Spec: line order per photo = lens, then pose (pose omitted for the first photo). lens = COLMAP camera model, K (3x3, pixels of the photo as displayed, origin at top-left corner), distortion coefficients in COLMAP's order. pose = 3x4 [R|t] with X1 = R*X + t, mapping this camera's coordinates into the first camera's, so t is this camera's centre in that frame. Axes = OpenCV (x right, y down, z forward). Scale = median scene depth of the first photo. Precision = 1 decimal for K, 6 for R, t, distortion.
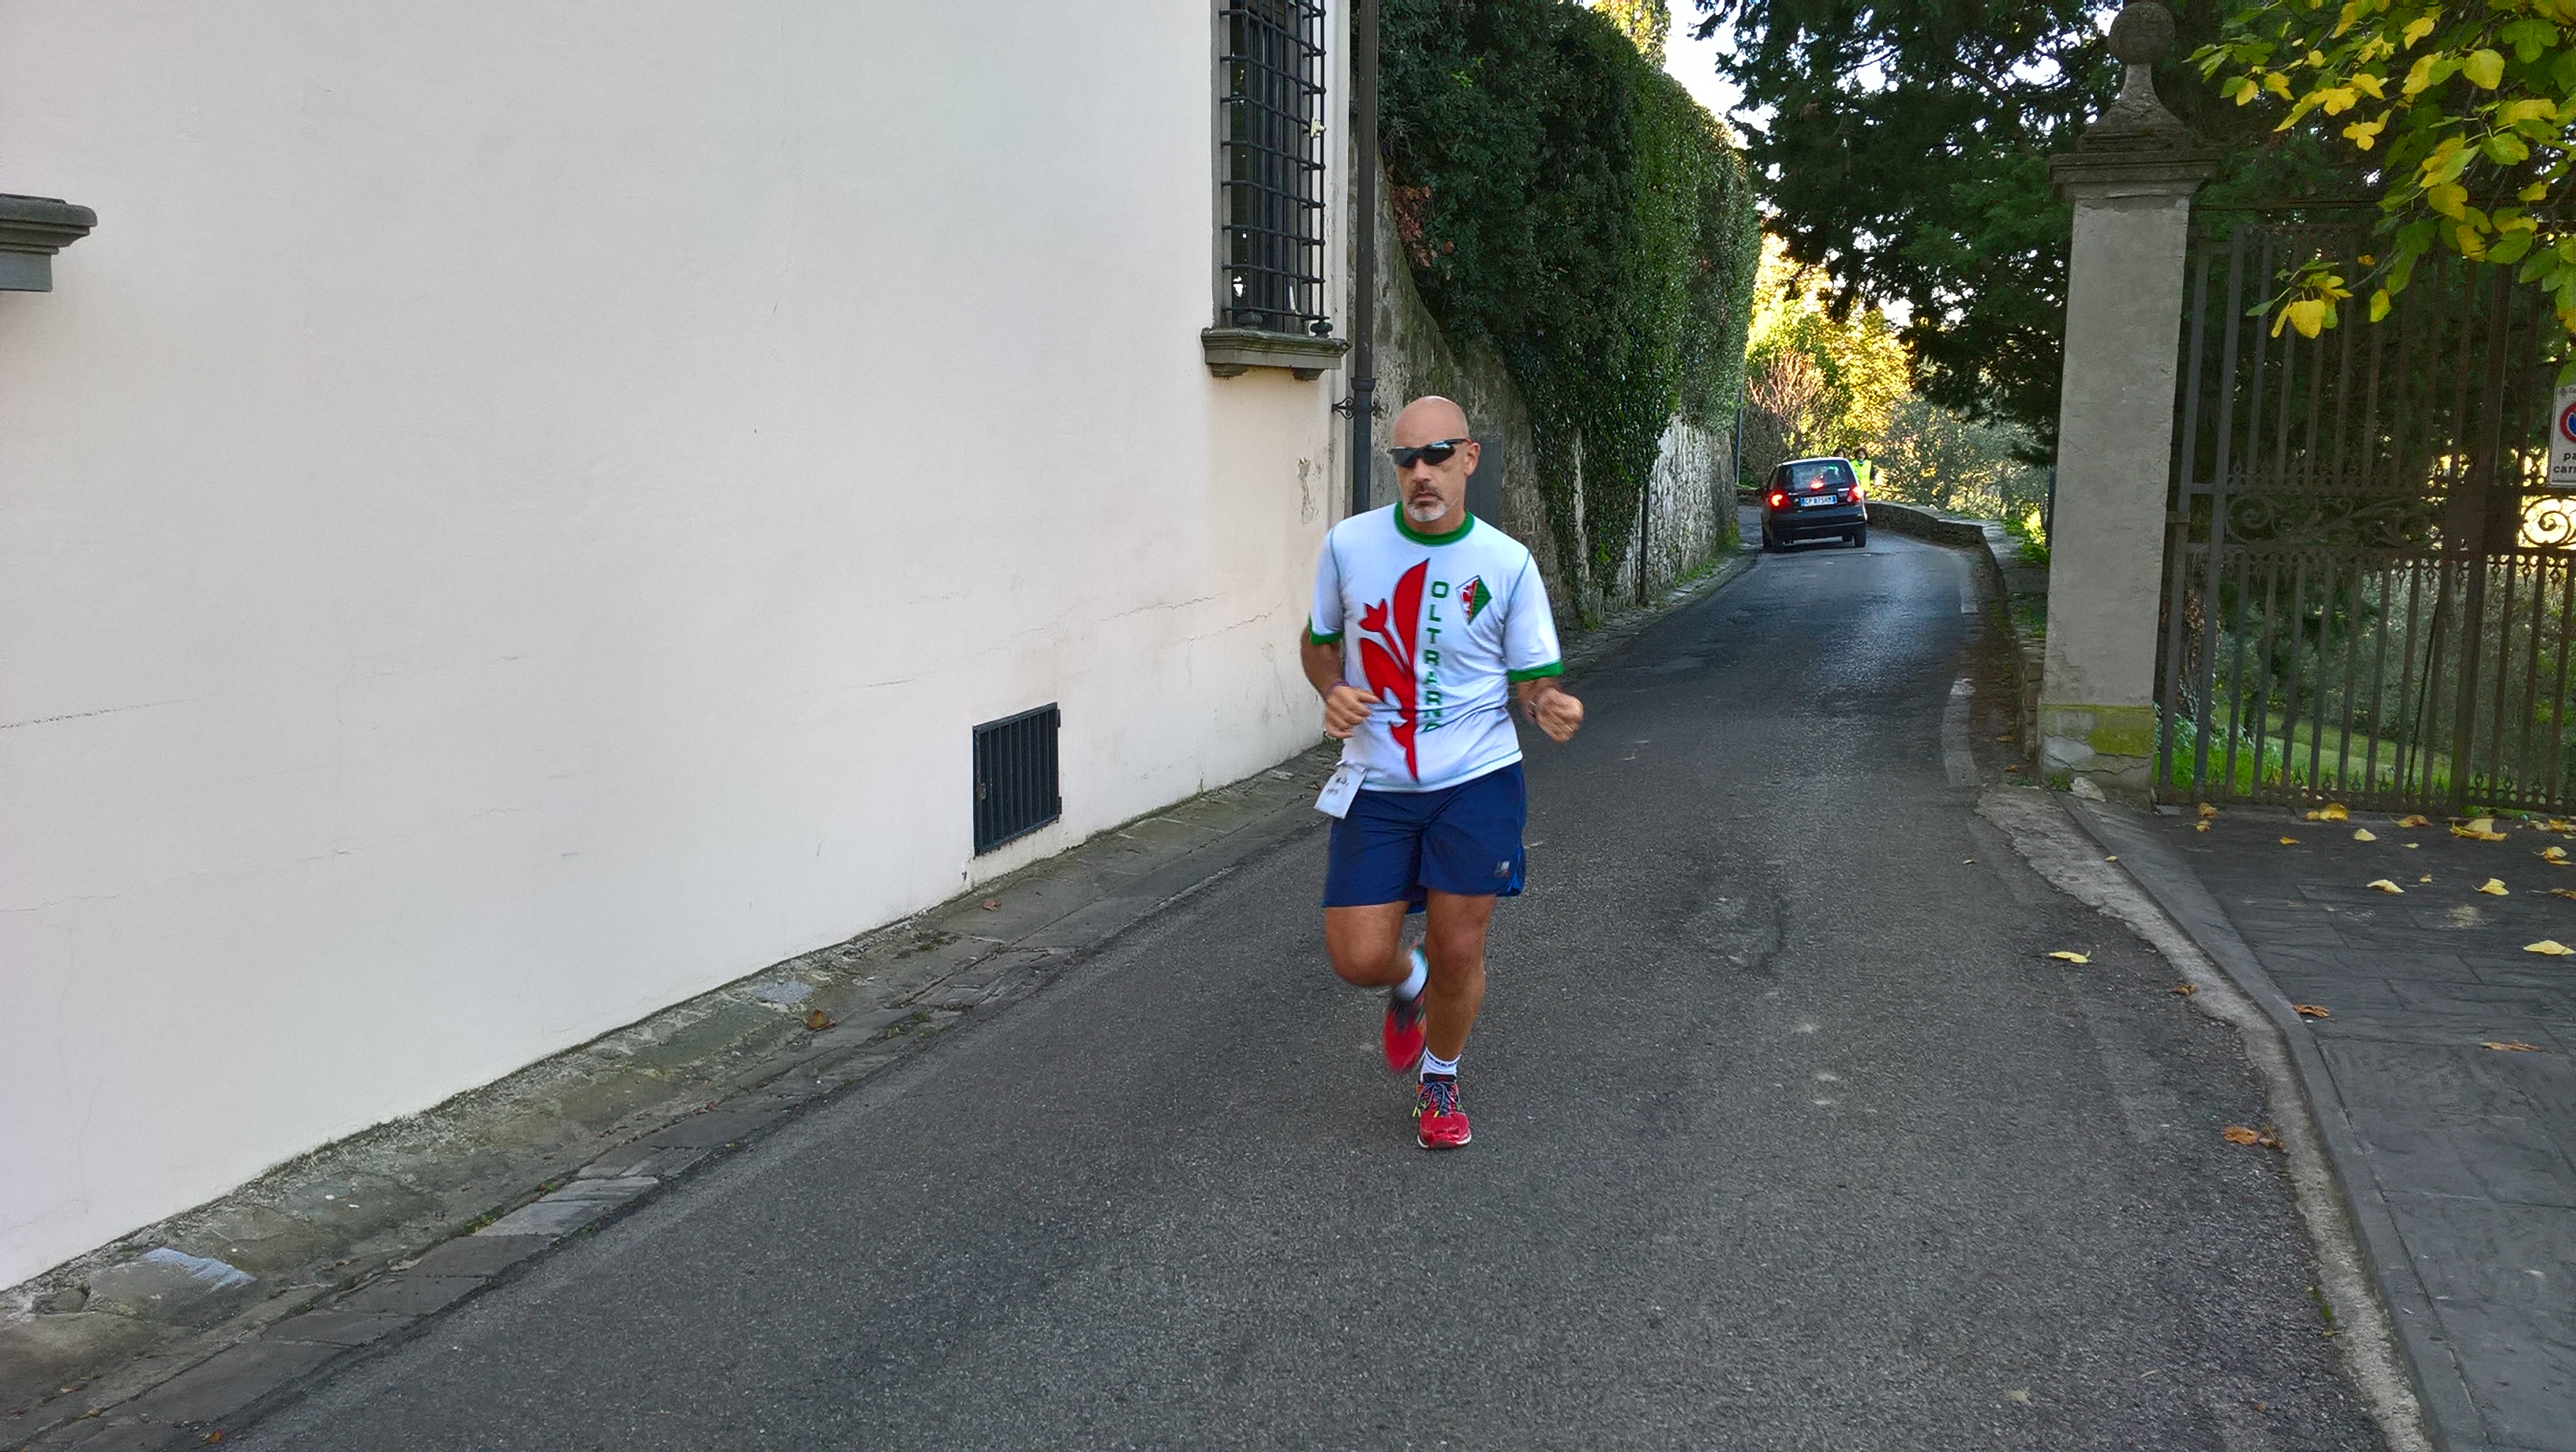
lens RADIAL K [[2002.3, 0, 1302.6], [0, 2002.3, 711.1], [0, 0, 1]] dist [0.096266, -0.153927]
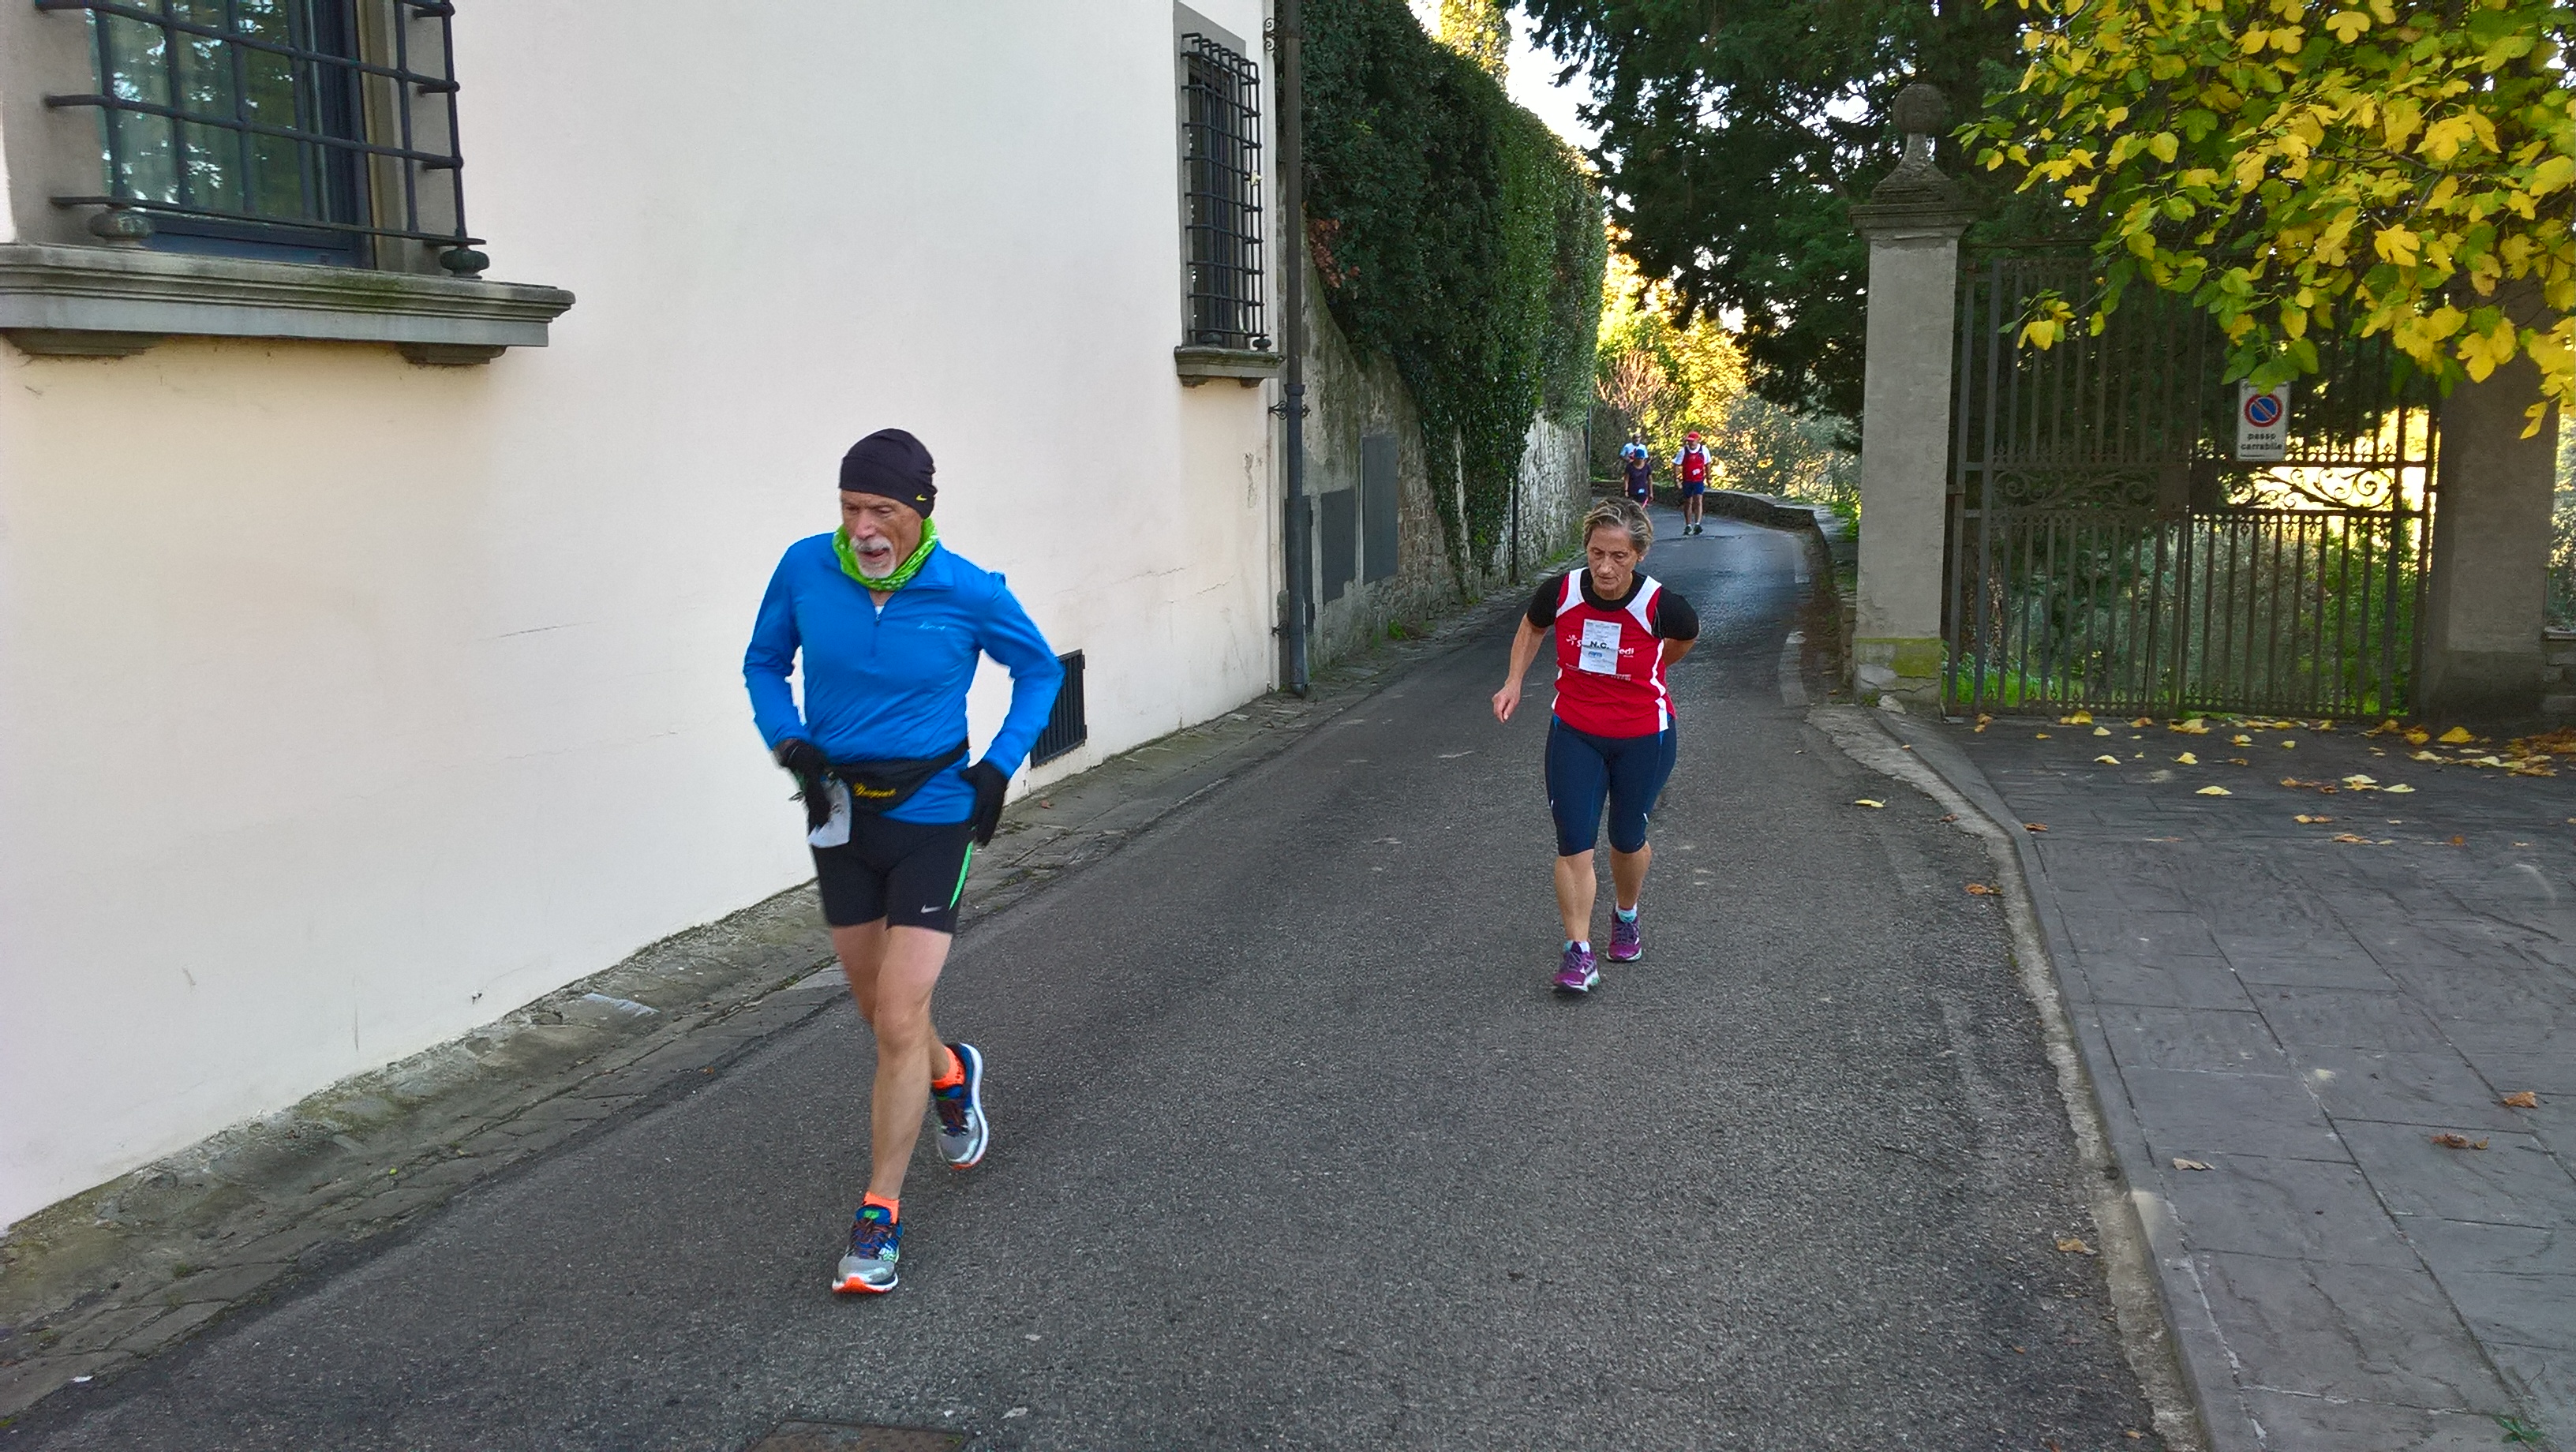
lens RADIAL K [[2002.3, 0, 1288.9], [0, 2002.3, 682.7], [0, 0, 1]] dist [0.096266, -0.153927]
pose [[0.997634, -0.021197, 0.065407, -0.069487], [0.022089, 0.999672, -0.012946, 0.032493], [-0.065111, 0.014360, 0.997775, -0.230429]]
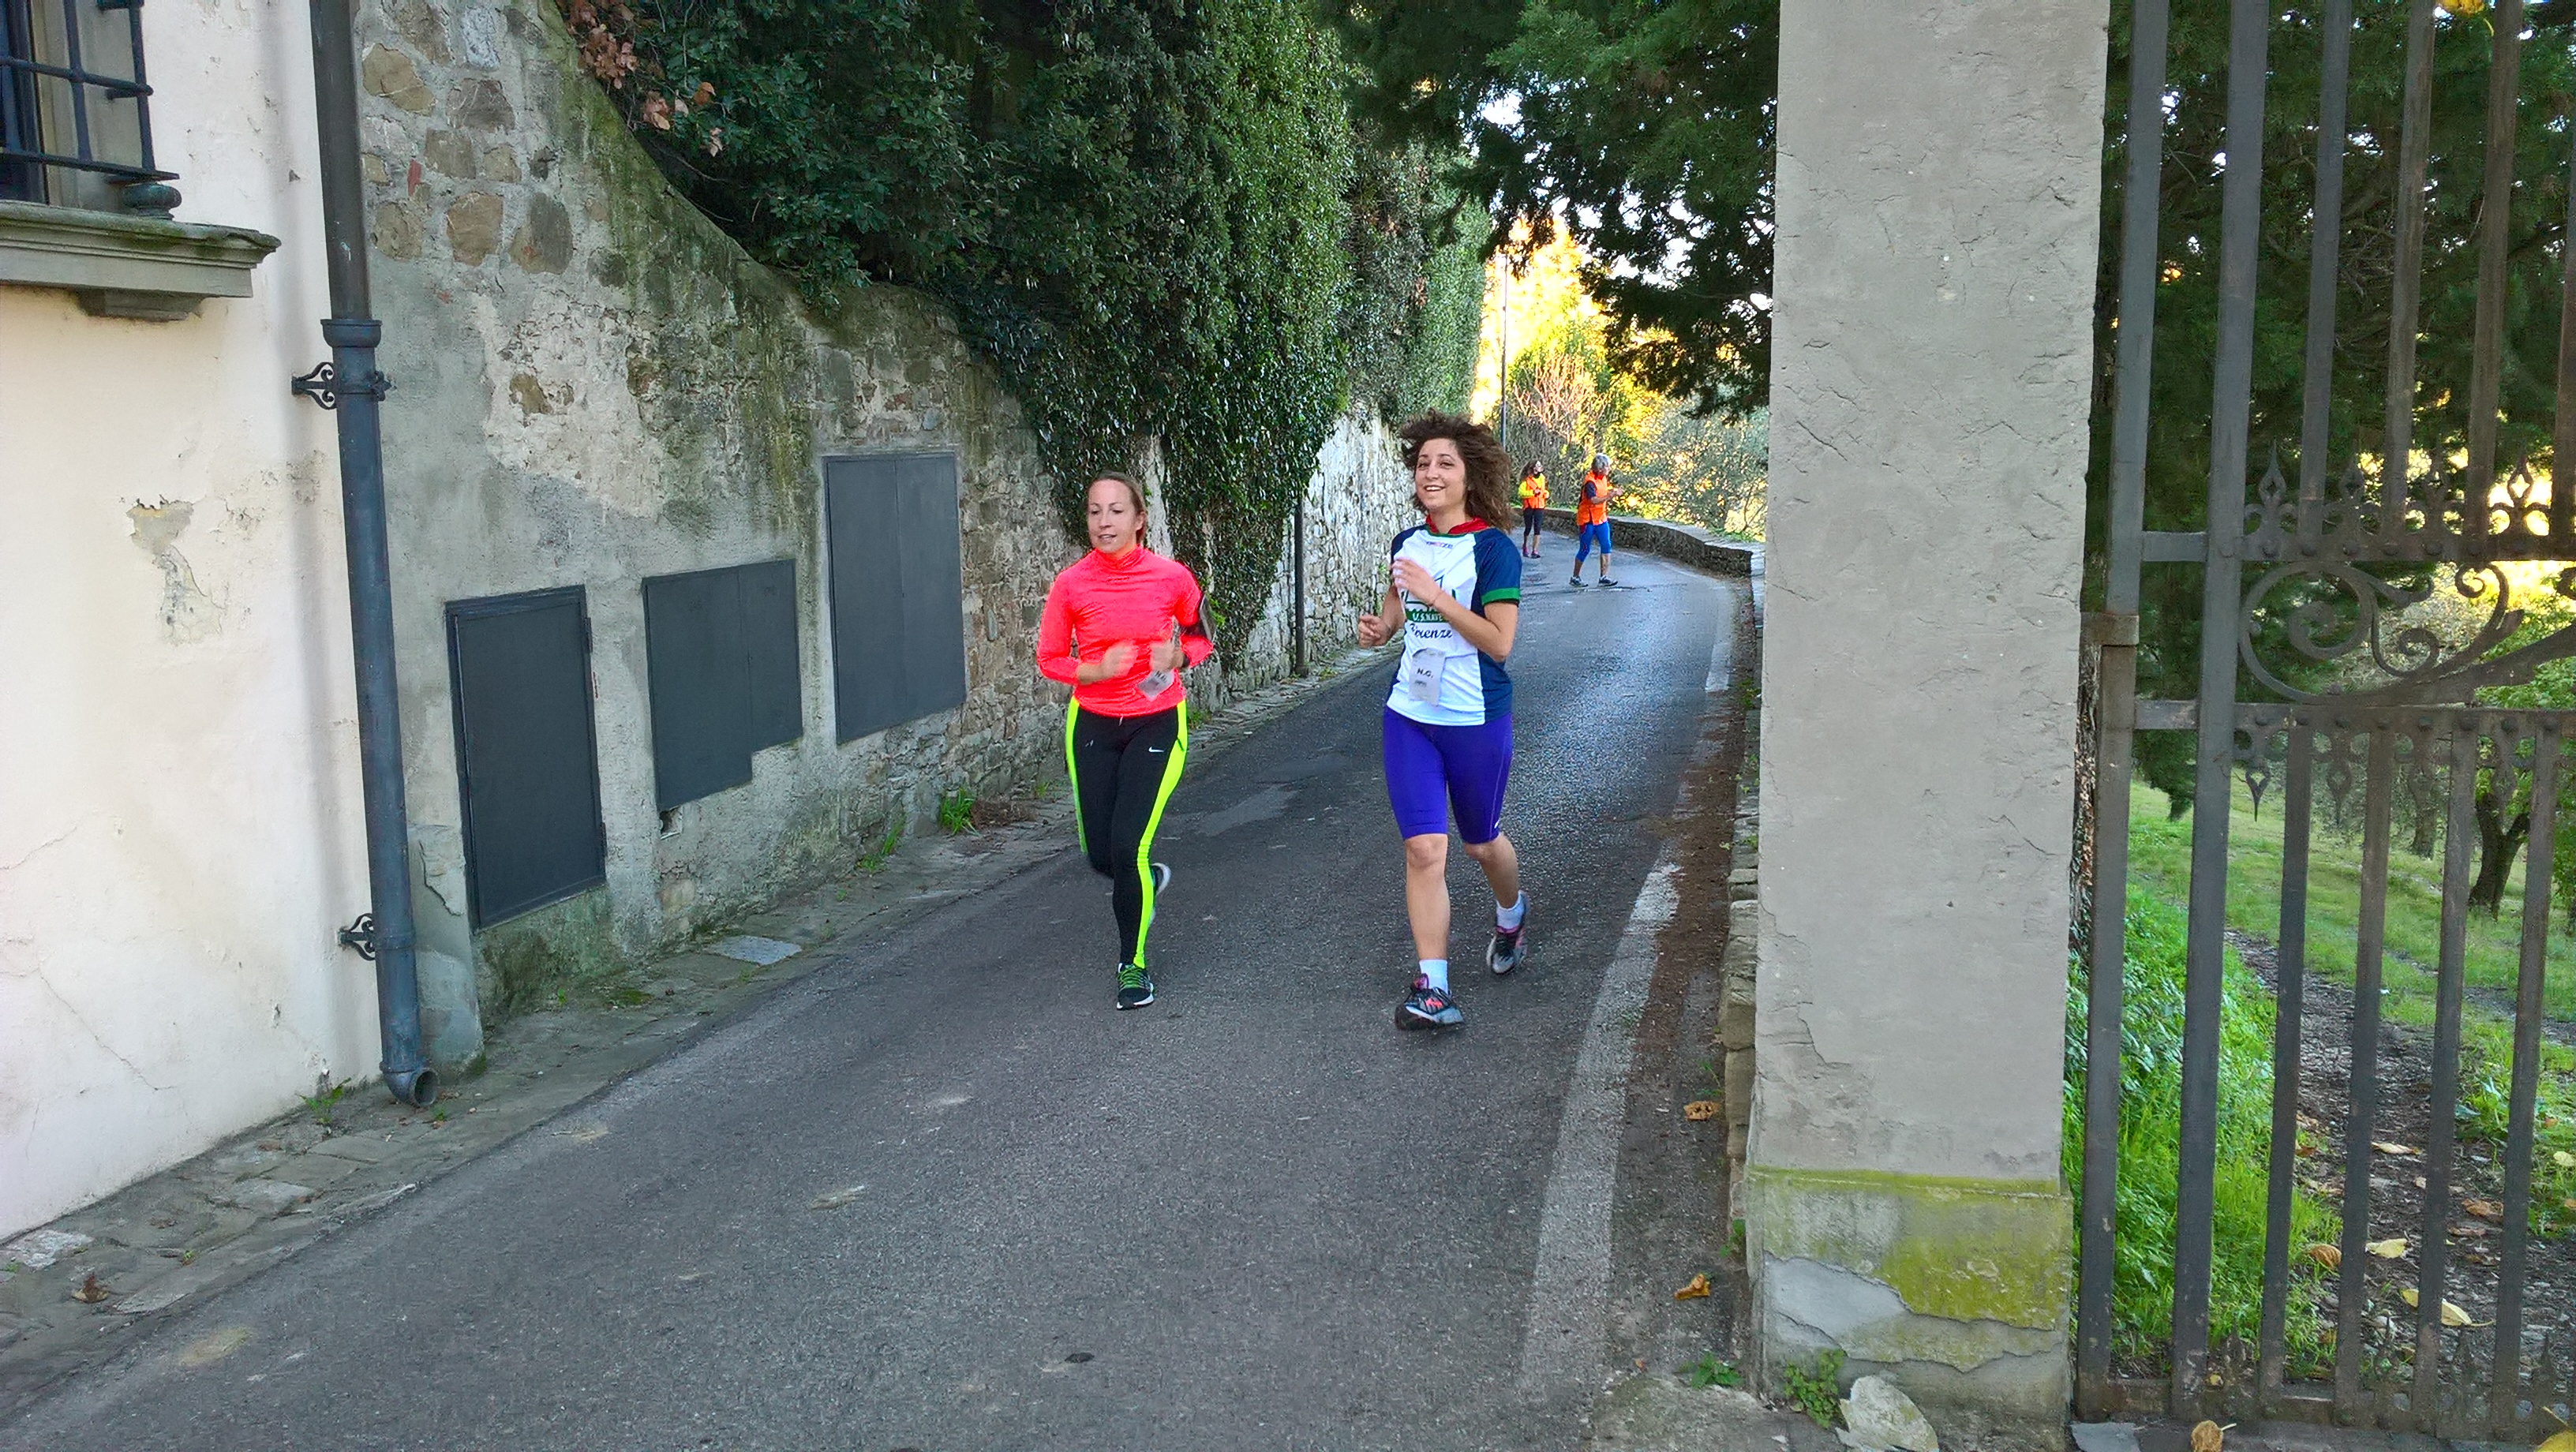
lens RADIAL K [[2002.3, 0, 1294.7], [0, 2002.3, 708.8], [0, 0, 1]] dist [0.096266, -0.153927]
pose [[0.995968, -0.030838, 0.084238, 0.260482], [0.031794, 0.999444, -0.010029, -0.082469], [-0.083881, 0.012667, 0.996395, 0.659644]]
